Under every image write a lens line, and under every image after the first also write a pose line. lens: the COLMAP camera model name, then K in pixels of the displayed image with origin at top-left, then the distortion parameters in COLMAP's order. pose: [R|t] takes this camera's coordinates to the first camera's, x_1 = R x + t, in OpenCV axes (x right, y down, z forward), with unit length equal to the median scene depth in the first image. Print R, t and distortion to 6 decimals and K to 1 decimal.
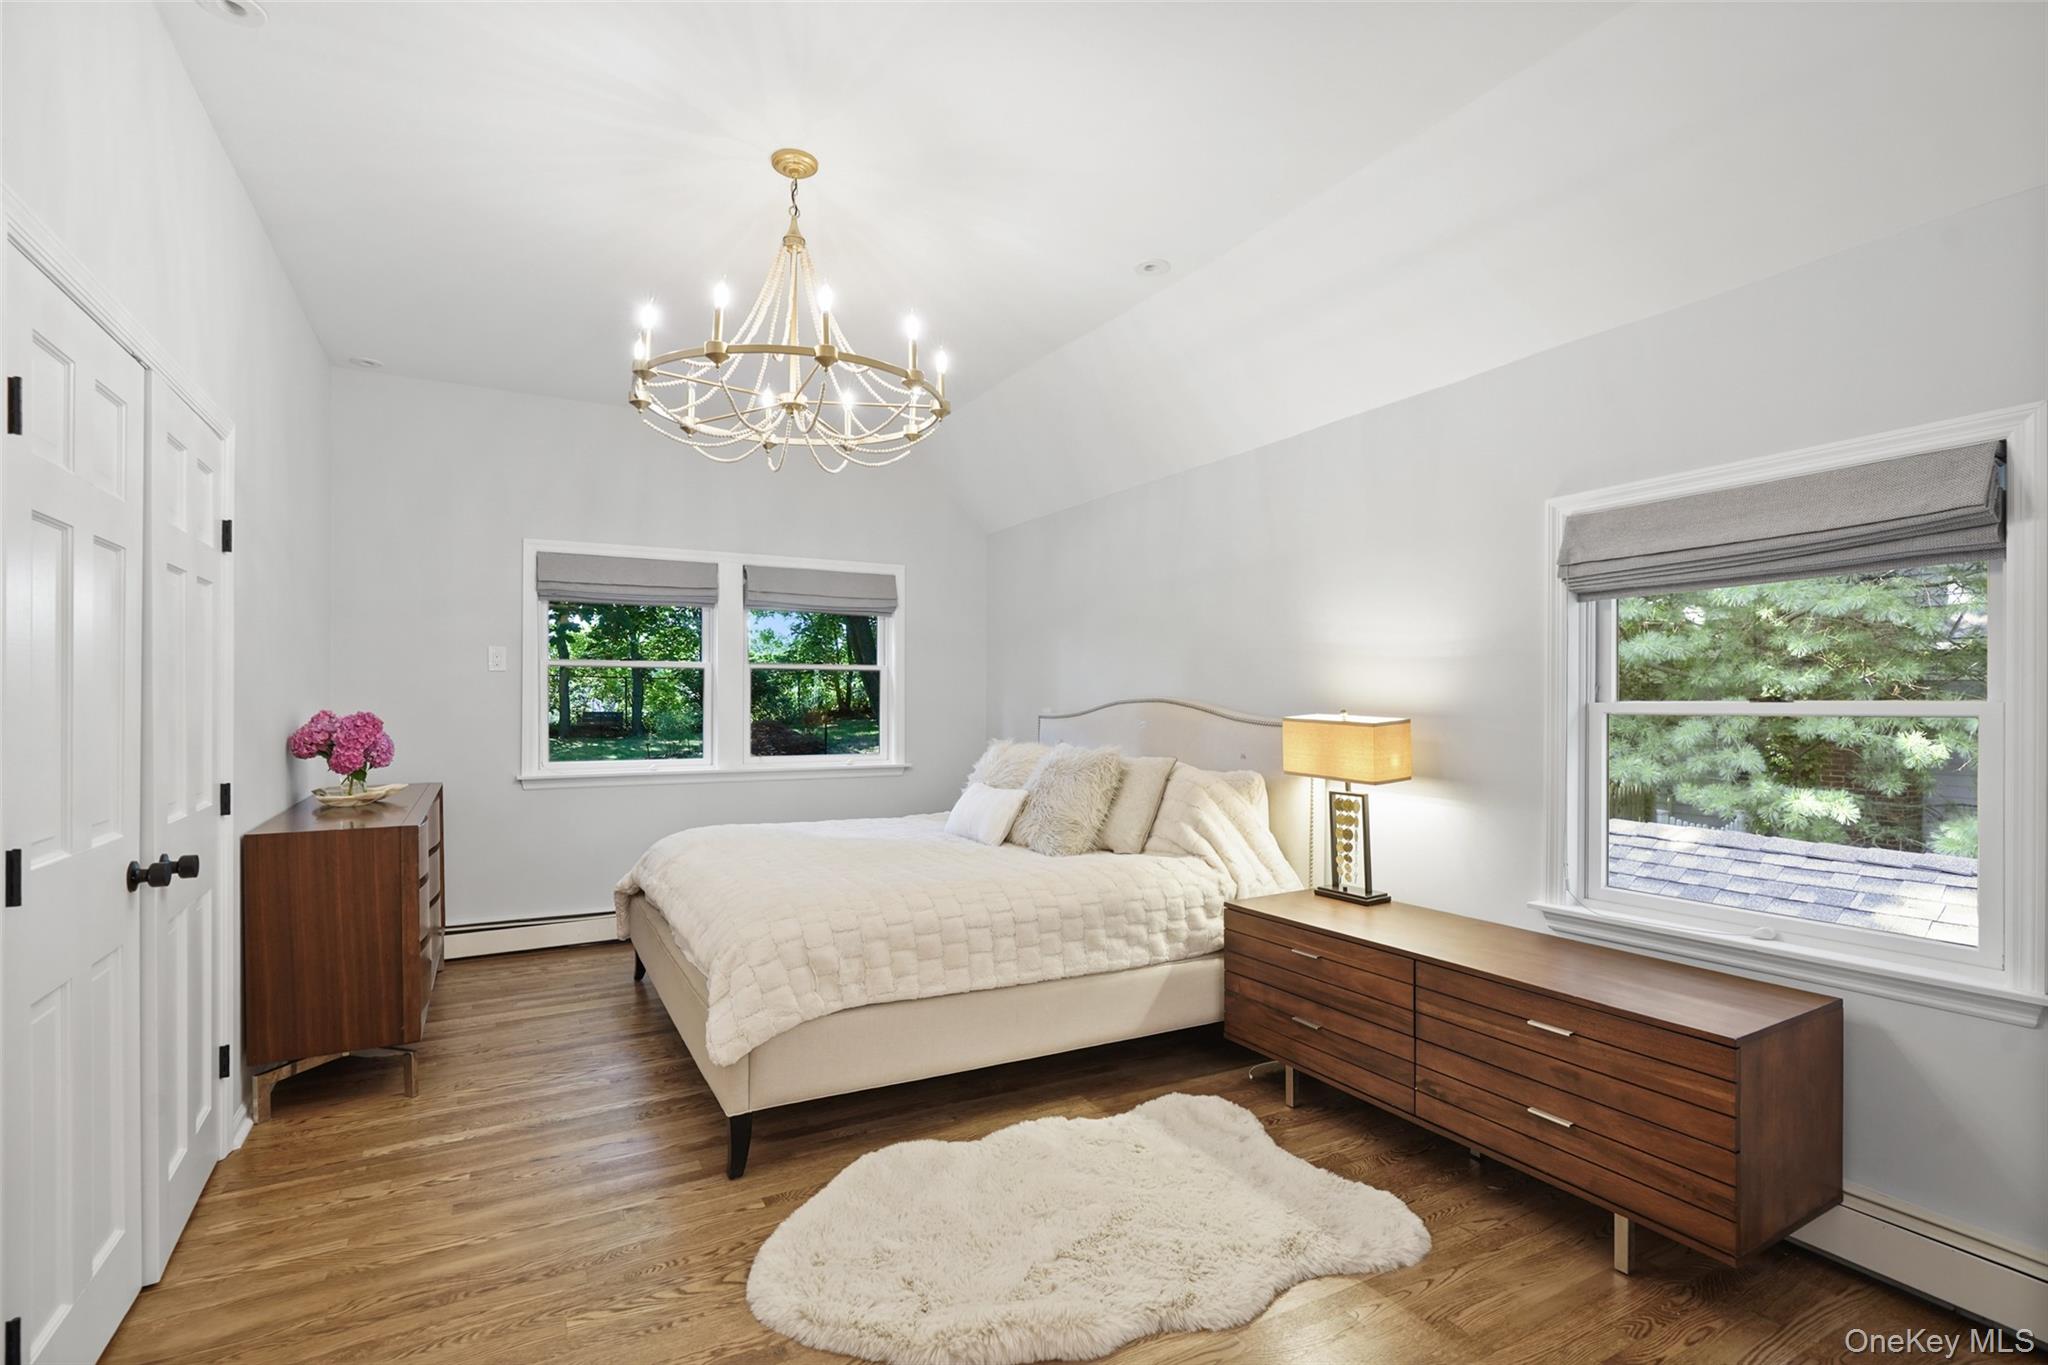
lens RADIAL K [[932.0, 0, 1024.7], [0, 932.0, 695.7], [0, 0, 1]] dist [-0.001658, -0.000183]
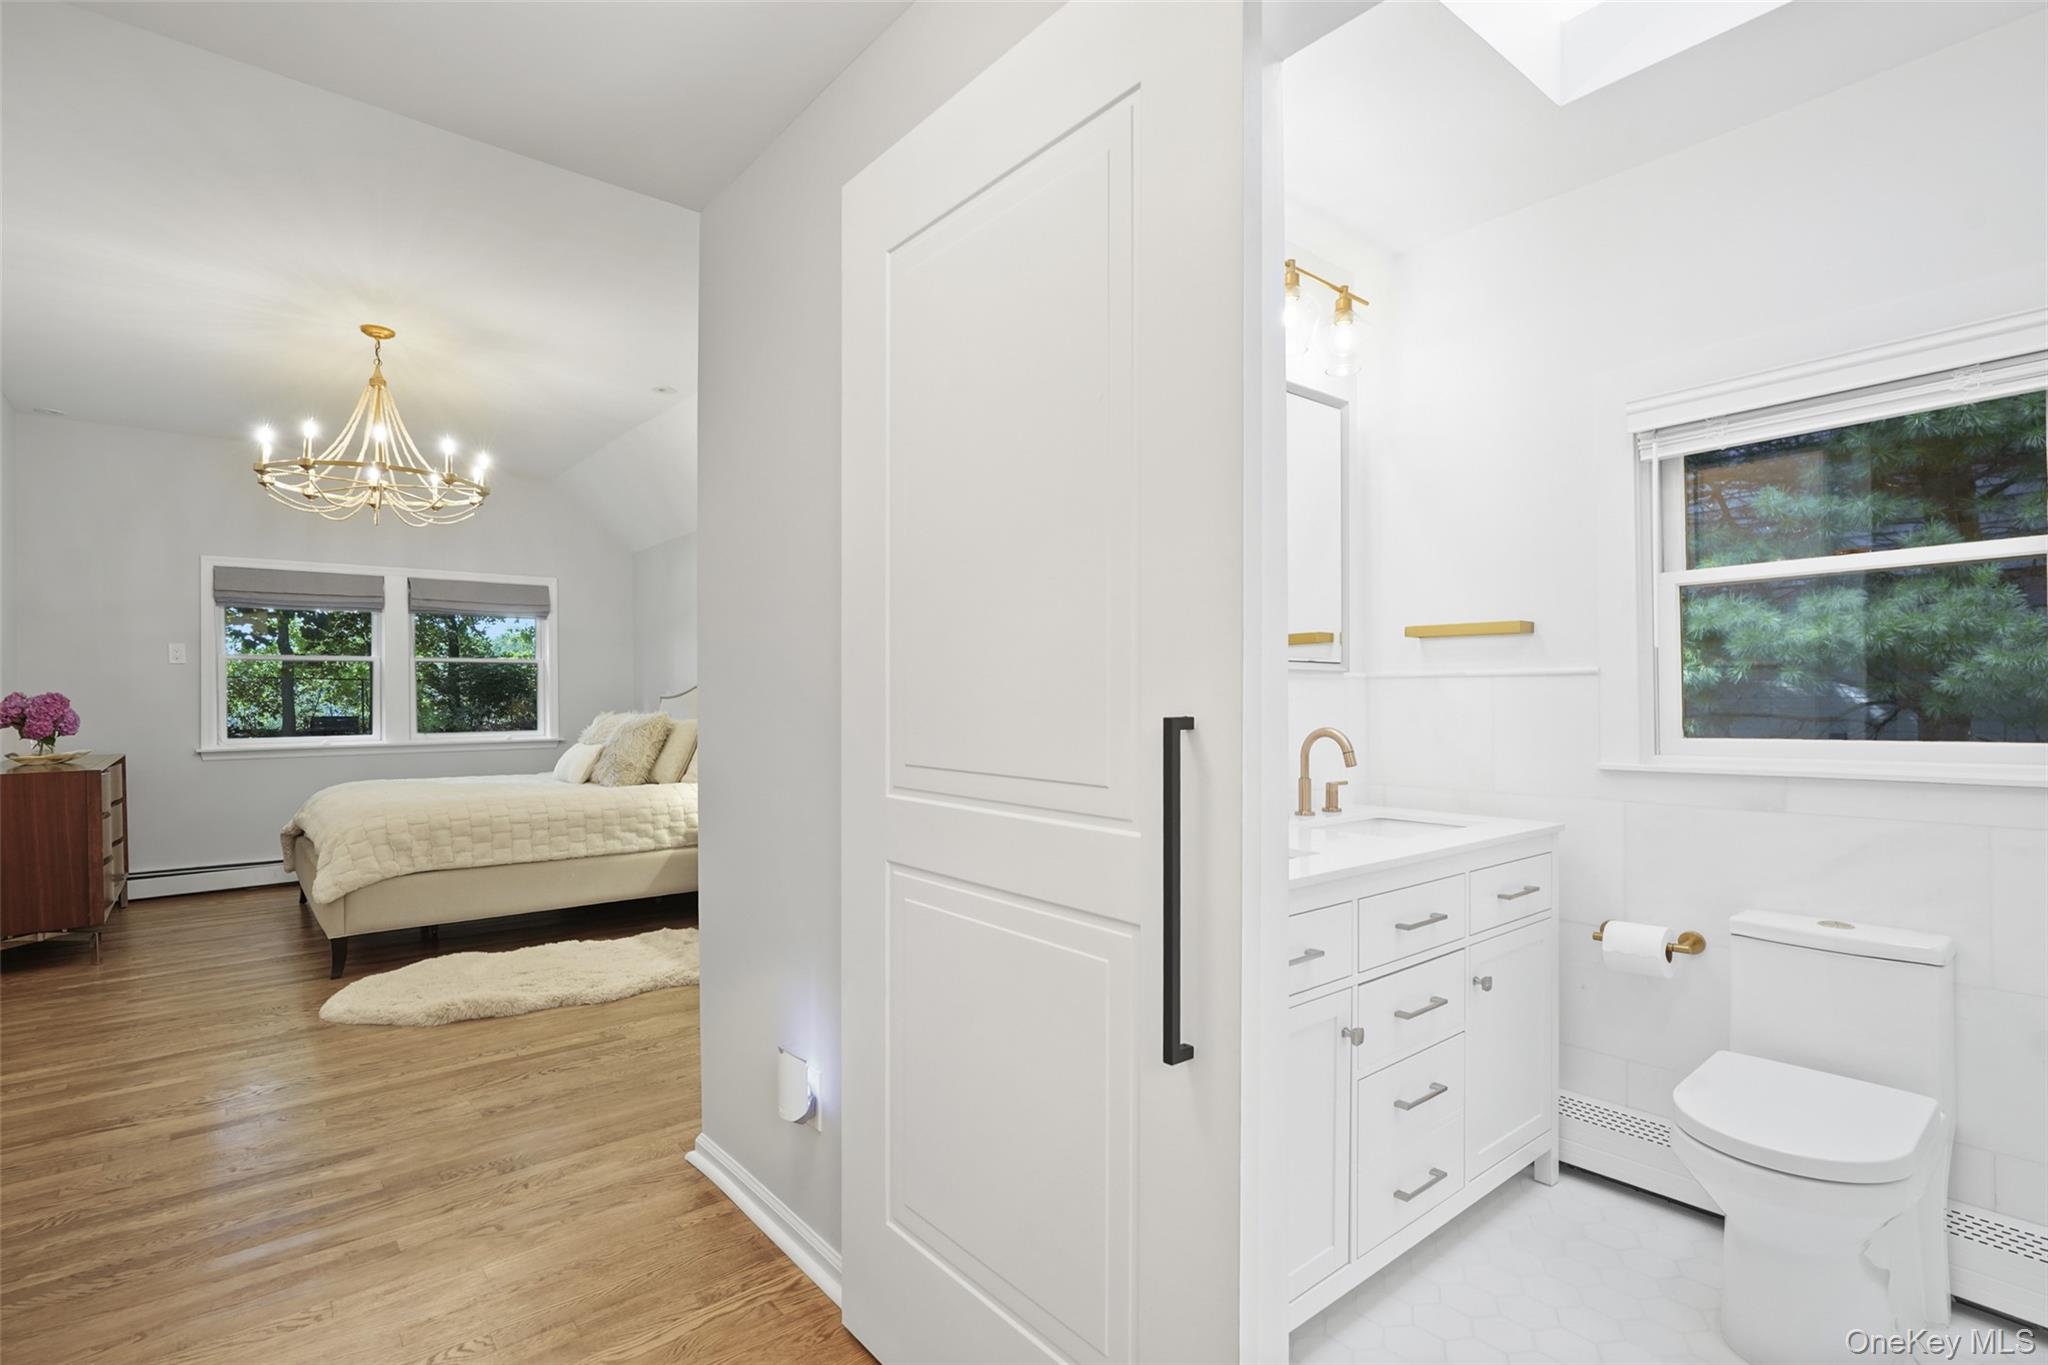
lens RADIAL K [[955.8, 0, 1017.6], [0, 955.8, 691.7], [0, 0, 1]] dist [0.000104, 0.001519]
pose [[0.983104, -0.010122, 0.182769, 0.384653], [0.011074, 0.999930, -0.004190, 0.037249], [-0.182713, 0.006143, 0.983147, -0.580883]]
